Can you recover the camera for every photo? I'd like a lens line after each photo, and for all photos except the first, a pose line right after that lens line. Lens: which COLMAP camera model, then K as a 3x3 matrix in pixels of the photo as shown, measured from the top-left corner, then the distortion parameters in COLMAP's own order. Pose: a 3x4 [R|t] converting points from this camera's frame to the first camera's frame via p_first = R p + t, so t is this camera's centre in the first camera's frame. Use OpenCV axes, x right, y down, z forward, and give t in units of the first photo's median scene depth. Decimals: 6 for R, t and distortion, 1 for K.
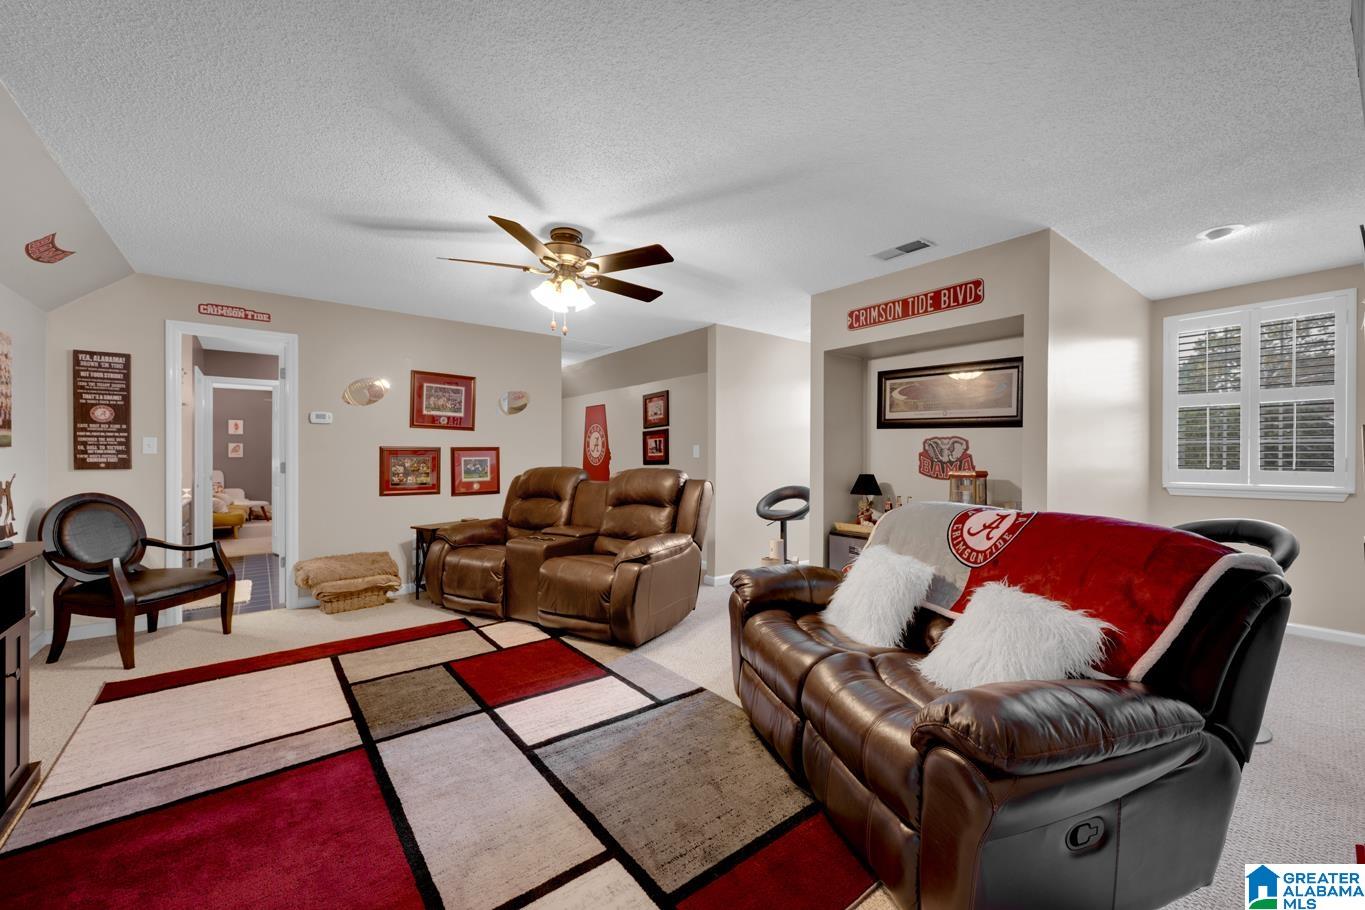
lens RADIAL K [[538.4, 0, 683.4], [0, 538.4, 455.4], [0, 0, 1]] dist [-0.001829, -0.000051]
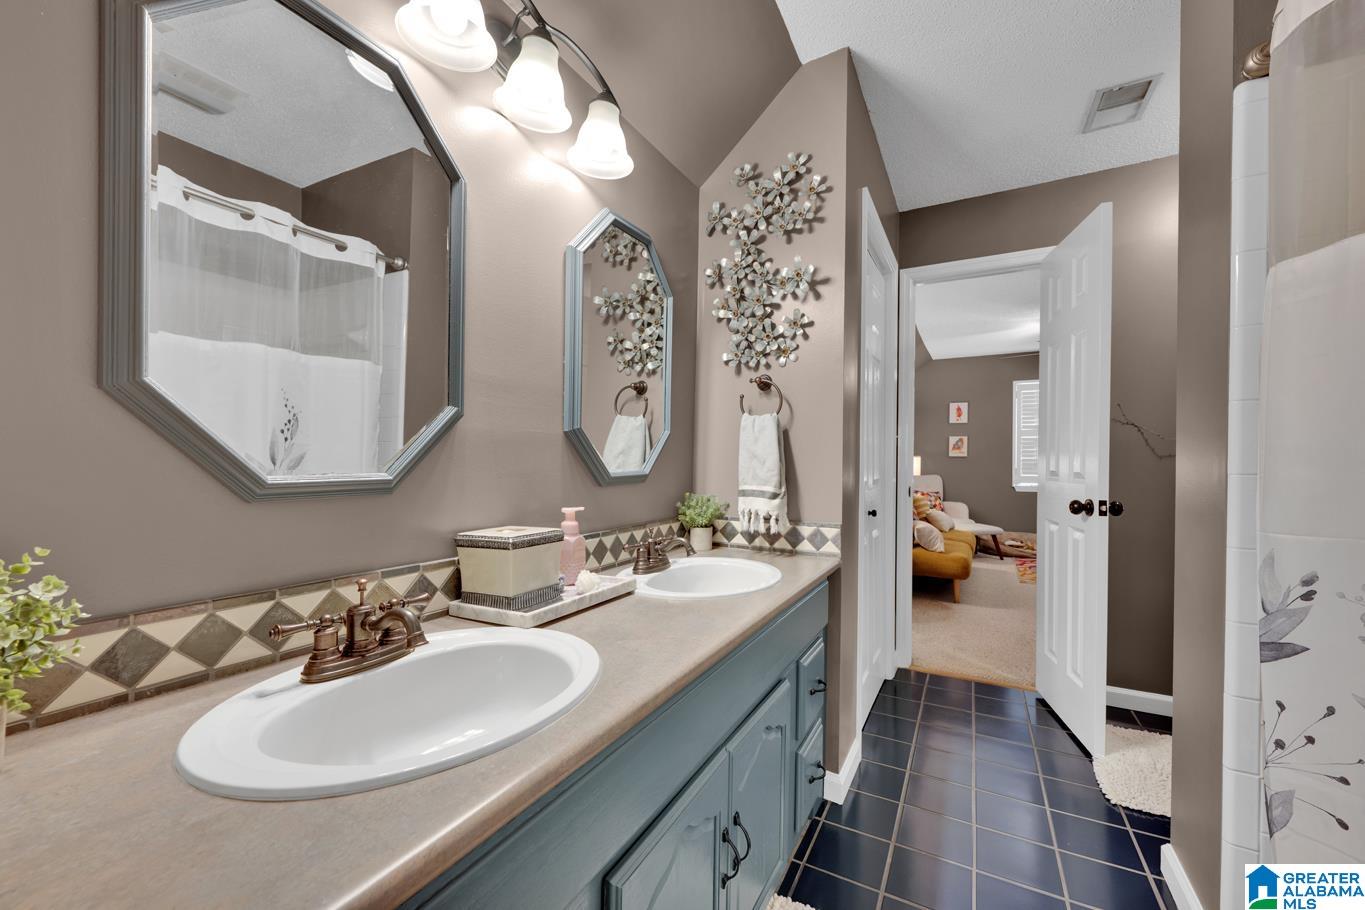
lens RADIAL K [[538.4, 0, 684.6], [0, 538.4, 458.3], [0, 0, 1]] dist [-0.001829, -0.000051]
pose [[0.395207, 0.002787, -0.918588, -0.340775], [-0.010312, 0.999946, -0.001403, 0.010204], [0.918534, 0.010027, 0.395214, 0.409654]]
